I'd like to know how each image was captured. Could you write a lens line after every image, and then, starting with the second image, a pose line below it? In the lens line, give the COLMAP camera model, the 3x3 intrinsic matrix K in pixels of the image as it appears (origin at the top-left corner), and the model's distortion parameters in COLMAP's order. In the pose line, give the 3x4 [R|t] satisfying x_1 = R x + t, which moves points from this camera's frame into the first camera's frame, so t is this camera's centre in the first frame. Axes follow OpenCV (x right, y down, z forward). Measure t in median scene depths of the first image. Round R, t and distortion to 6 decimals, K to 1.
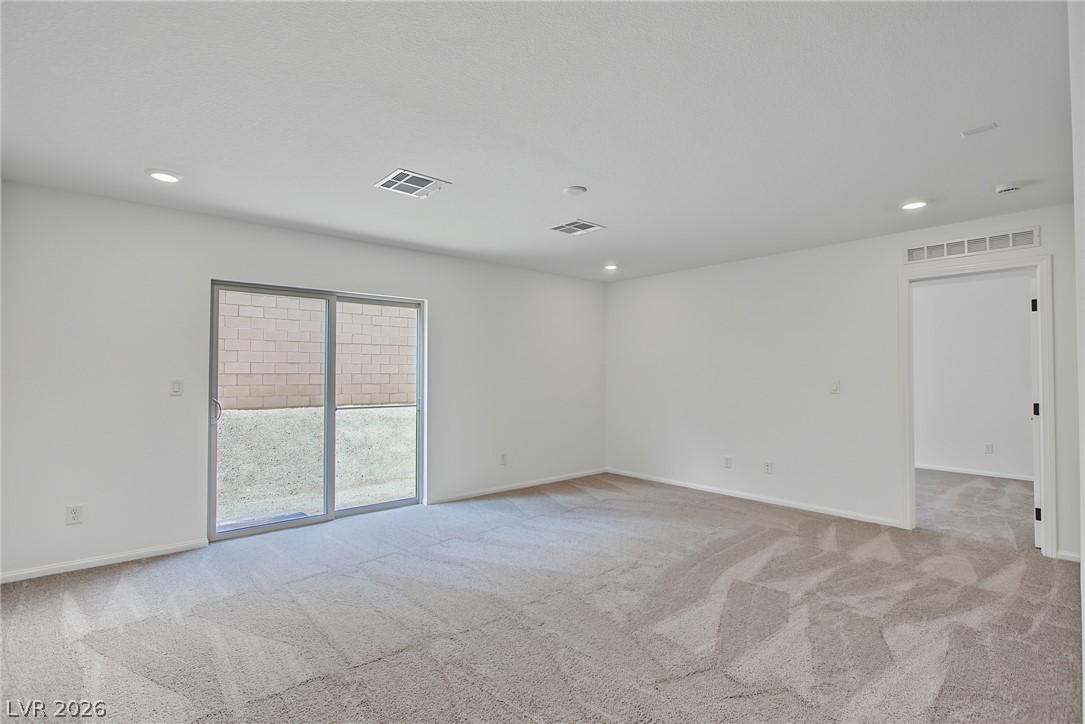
lens RADIAL K [[523.6, 0, 542.5], [0, 523.6, 362.0], [0, 0, 1]] dist [0.001940, 0.000267]
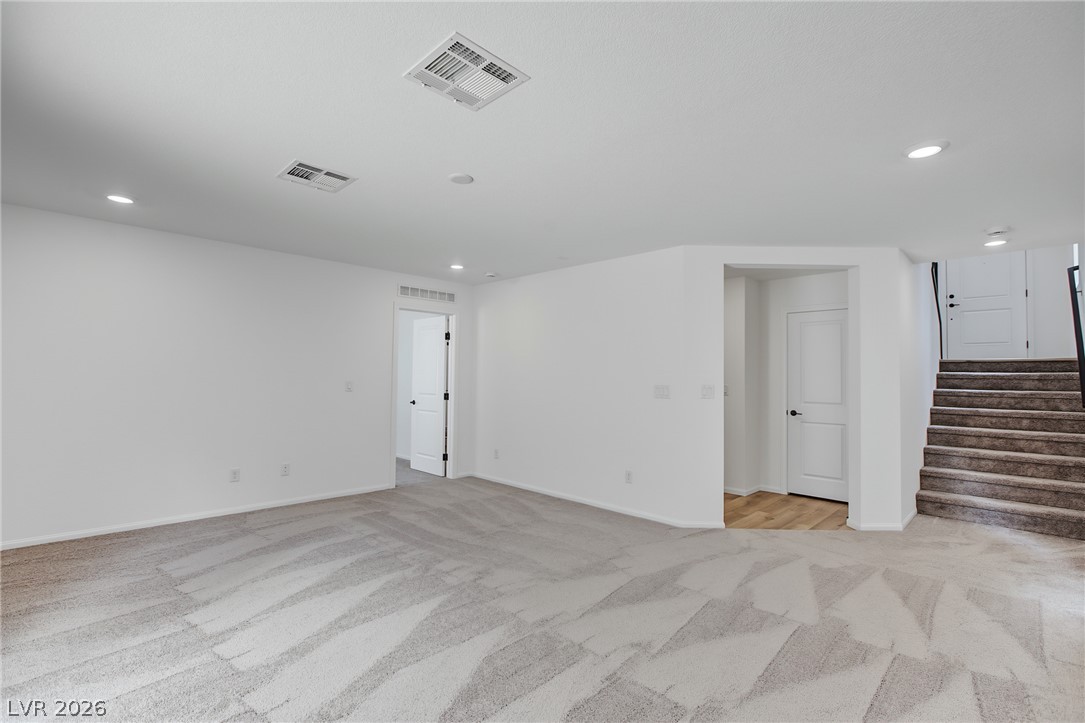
lens RADIAL K [[499.8, 0, 529.5], [0, 499.8, 364.3], [0, 0, 1]] dist [-0.001921, -0.000416]
pose [[-0.052246, 0.023389, 0.998360, -0.720405], [-0.033110, 0.999135, -0.025139, 0.017370], [-0.998085, -0.034369, -0.051427, 0.808514]]
